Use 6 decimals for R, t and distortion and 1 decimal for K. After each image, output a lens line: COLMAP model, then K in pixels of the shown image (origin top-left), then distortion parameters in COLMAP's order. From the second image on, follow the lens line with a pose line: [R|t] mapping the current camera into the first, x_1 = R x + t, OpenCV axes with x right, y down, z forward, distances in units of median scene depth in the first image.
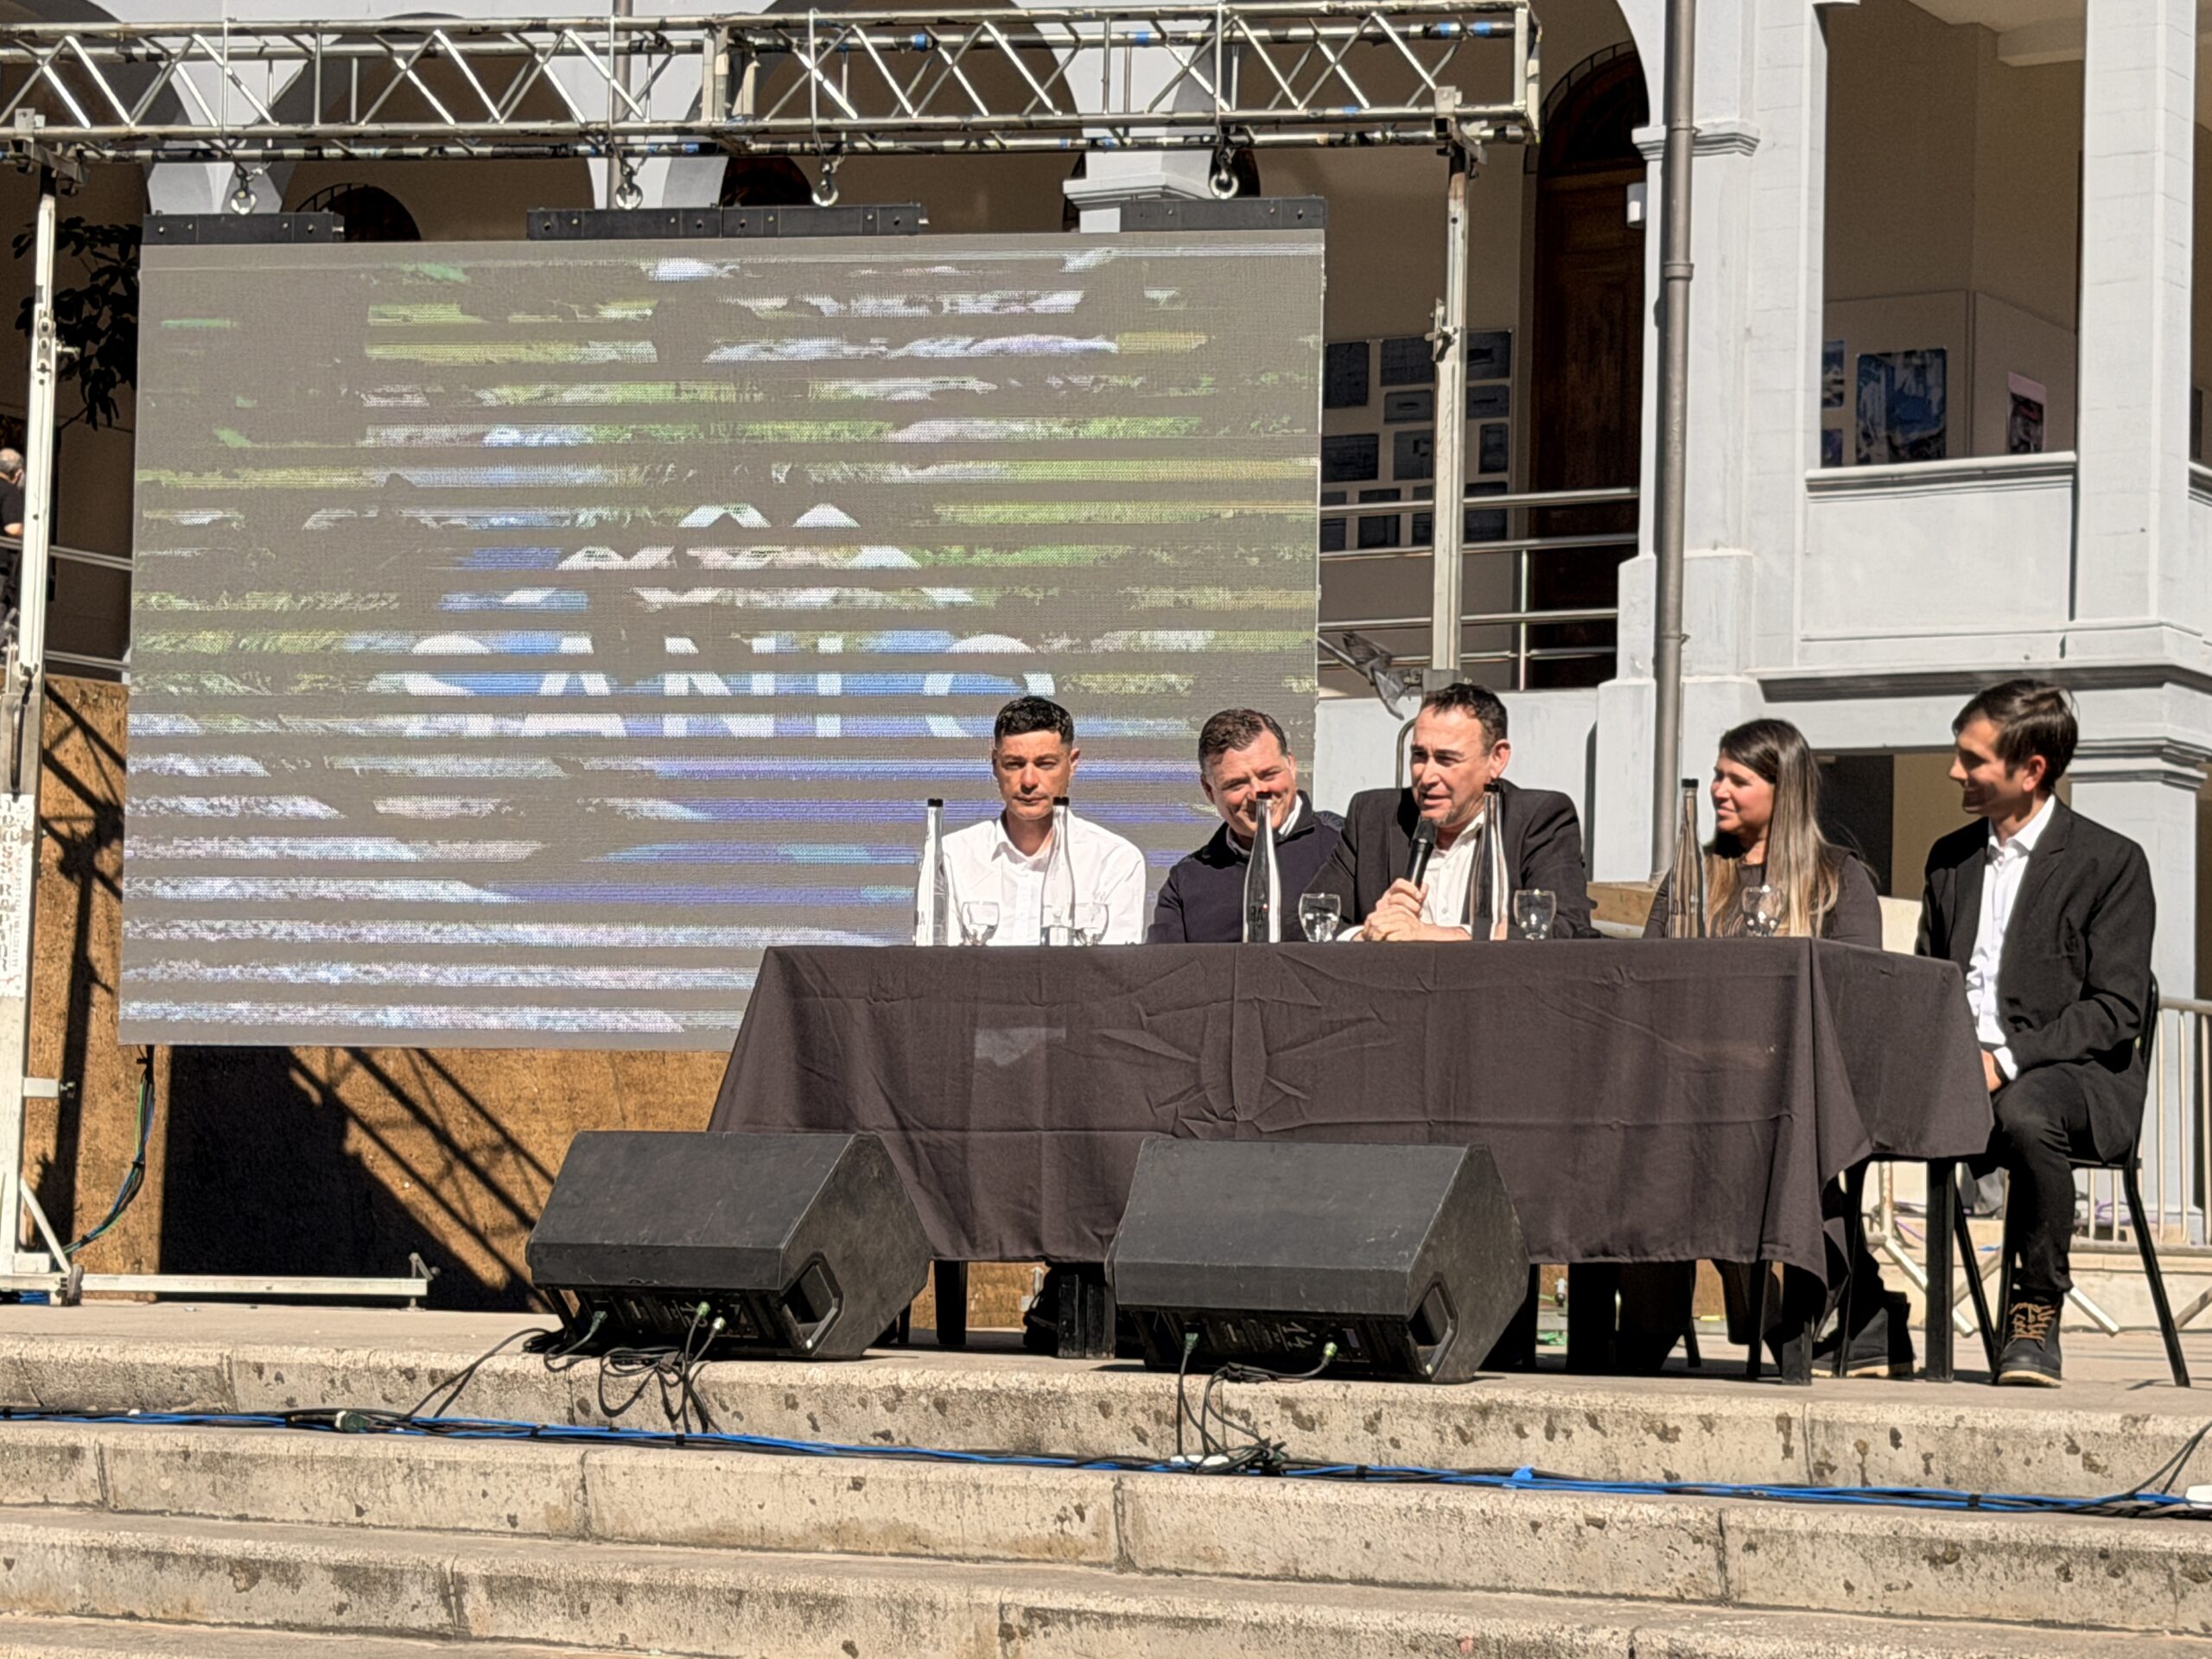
lens RADIAL K [[5044.9, 0, 1106.0], [0, 5044.9, 829.5], [0, 0, 1]] dist [0.111713, -0.048591]
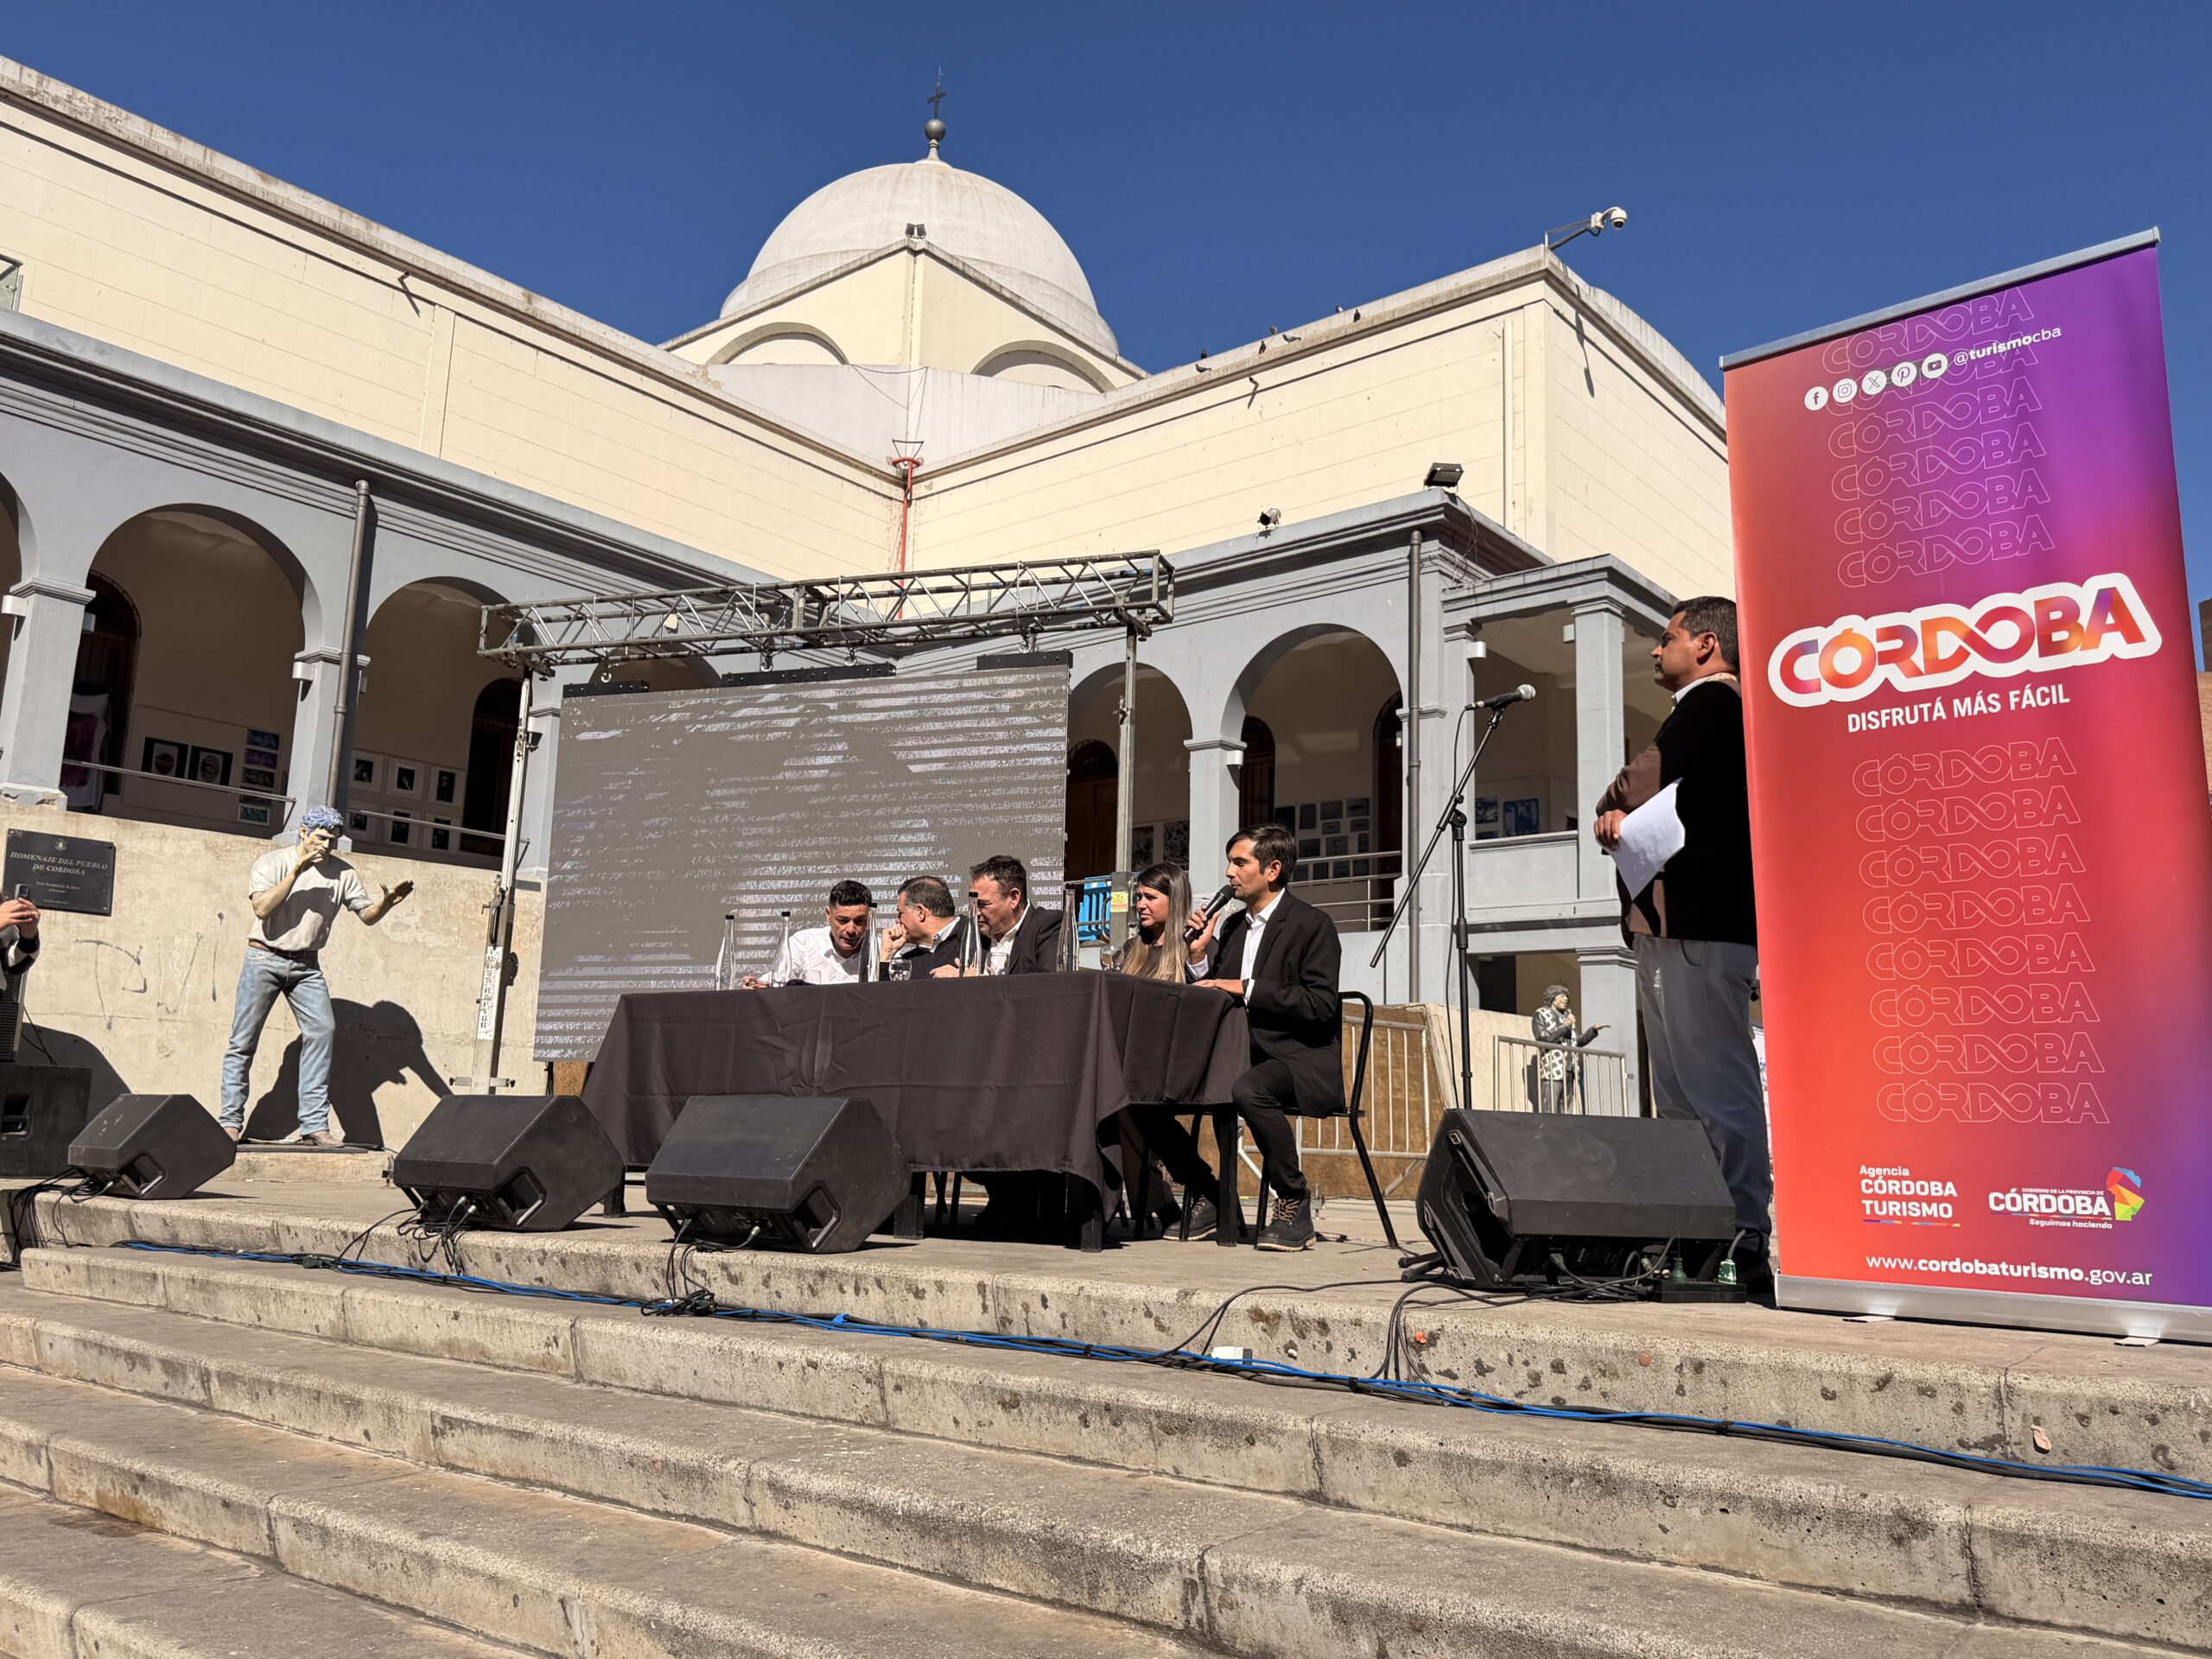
lens RADIAL K [[1674.8, 0, 1106.0], [0, 1674.8, 829.5], [0, 0, 1]] dist [0.059887, -0.149092]
pose [[0.990524, -0.024131, -0.135204, 0.228437], [0.009296, 0.993966, -0.109296, 0.038062], [0.137025, 0.107004, 0.984771, 0.497092]]
